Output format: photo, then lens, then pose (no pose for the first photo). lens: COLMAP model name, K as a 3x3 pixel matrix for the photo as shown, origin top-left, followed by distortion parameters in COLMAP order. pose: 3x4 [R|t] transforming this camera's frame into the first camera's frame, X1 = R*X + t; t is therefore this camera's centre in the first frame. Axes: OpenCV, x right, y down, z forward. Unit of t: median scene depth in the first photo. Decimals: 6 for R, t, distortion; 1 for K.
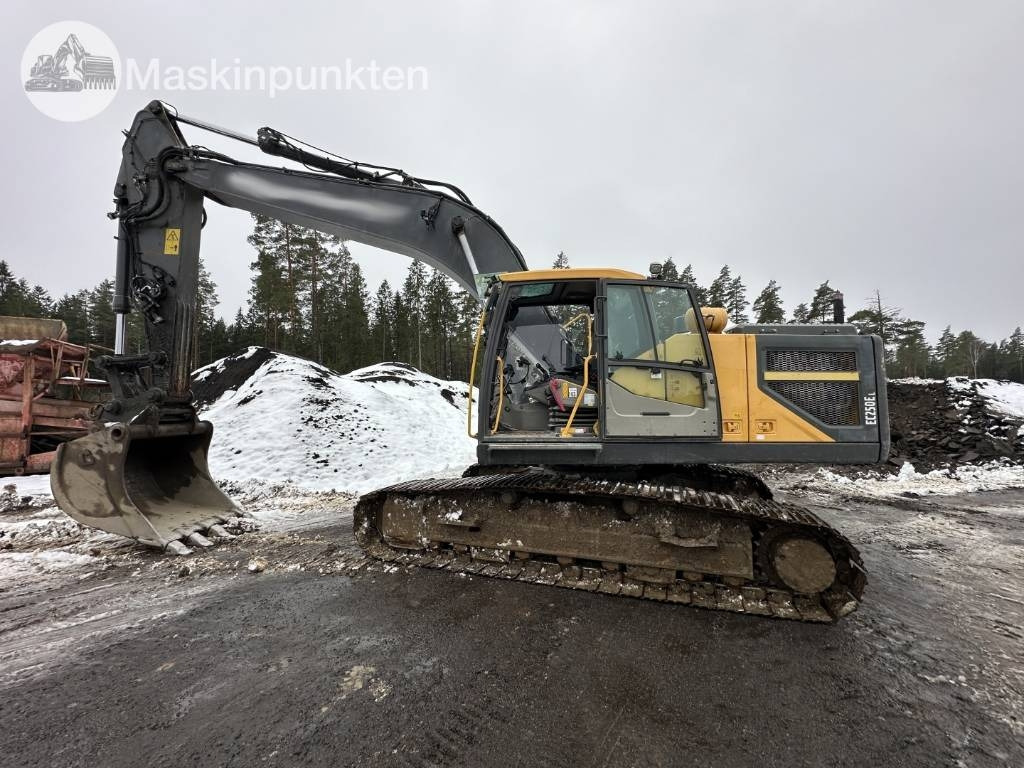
lens RADIAL K [[407.3, 0, 512.0], [0, 407.3, 384.0], [0, 0, 1]] dist [-0.002095, -0.000262]
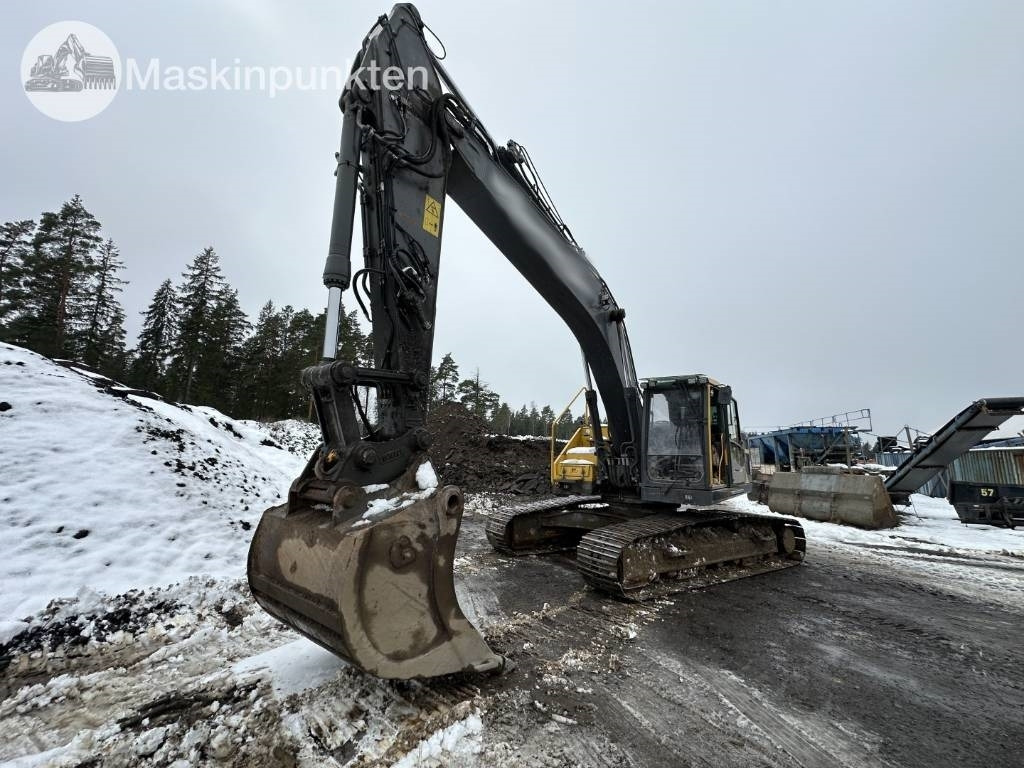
lens RADIAL K [[407.3, 0, 512.0], [0, 407.3, 384.0], [0, 0, 1]] dist [-0.002095, -0.000262]
pose [[0.621630, 0.156642, 0.767489, -1.417306], [-0.084557, 0.987495, -0.133057, 0.016679], [-0.778733, 0.017816, 0.627102, 0.527572]]
